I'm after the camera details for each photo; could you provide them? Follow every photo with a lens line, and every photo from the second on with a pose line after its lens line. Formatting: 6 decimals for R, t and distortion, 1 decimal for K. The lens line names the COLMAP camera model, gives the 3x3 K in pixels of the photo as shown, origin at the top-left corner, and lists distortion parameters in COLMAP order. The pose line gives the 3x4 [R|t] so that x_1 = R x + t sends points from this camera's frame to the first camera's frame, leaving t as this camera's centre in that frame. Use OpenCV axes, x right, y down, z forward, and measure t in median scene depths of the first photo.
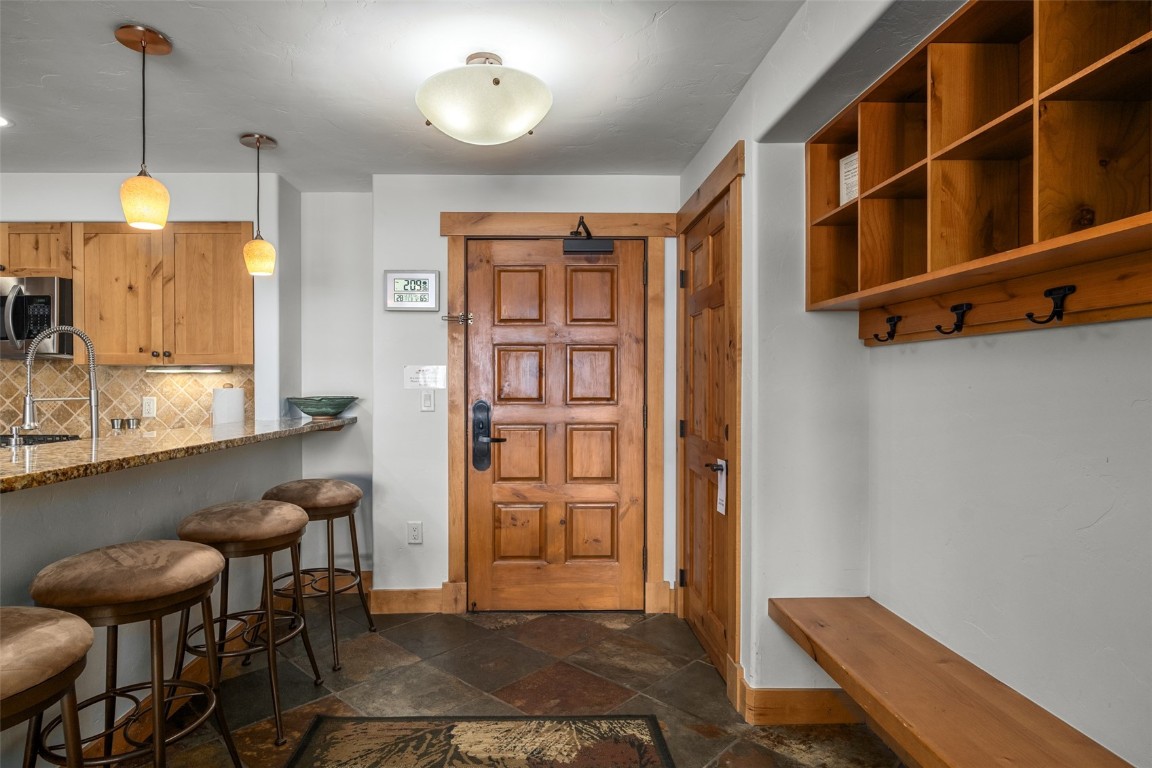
lens RADIAL K [[593.4, 0, 569.0], [0, 593.4, 382.9], [0, 0, 1]] dist [-0.004119, 0.001677]
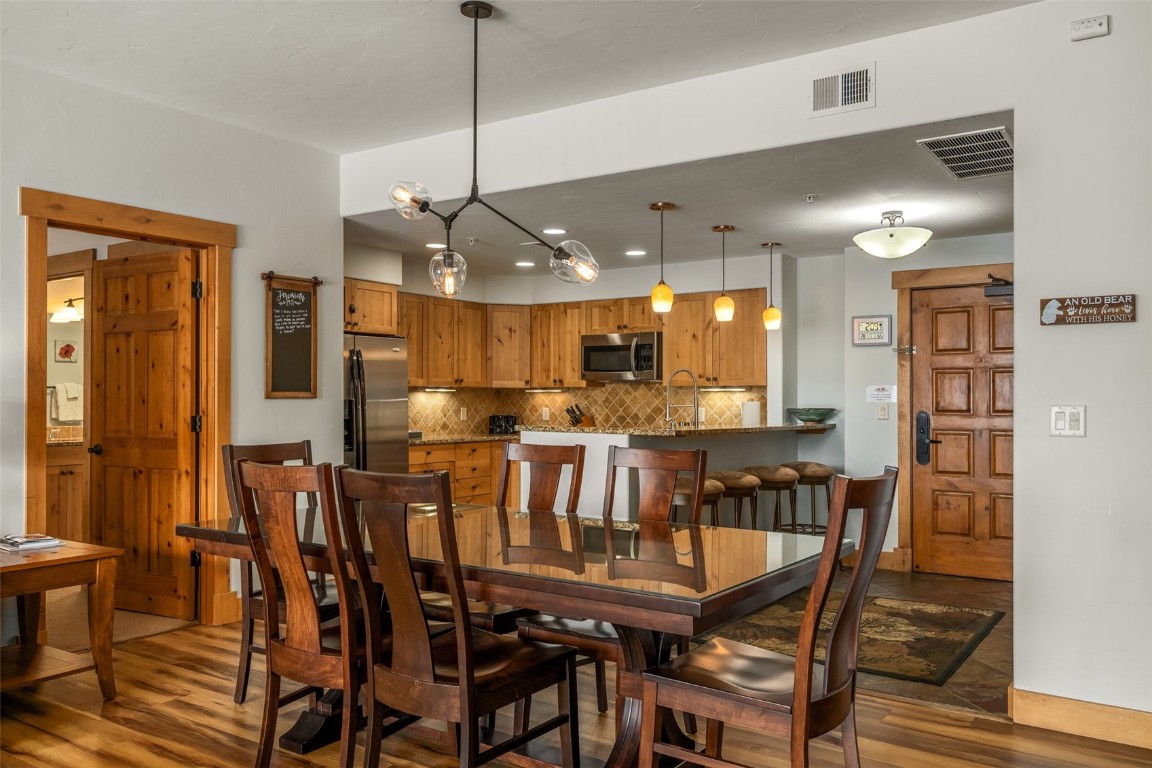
lens RADIAL K [[991.2, 0, 666.4], [0, 991.2, 386.3], [0, 0, 1]] dist [0.052877, -0.029656]
pose [[0.846006, -0.005494, -0.533145, 0.557891], [-0.001963, 0.999908, -0.013418, 0.004295], [0.533169, 0.012398, 0.845918, -1.190596]]
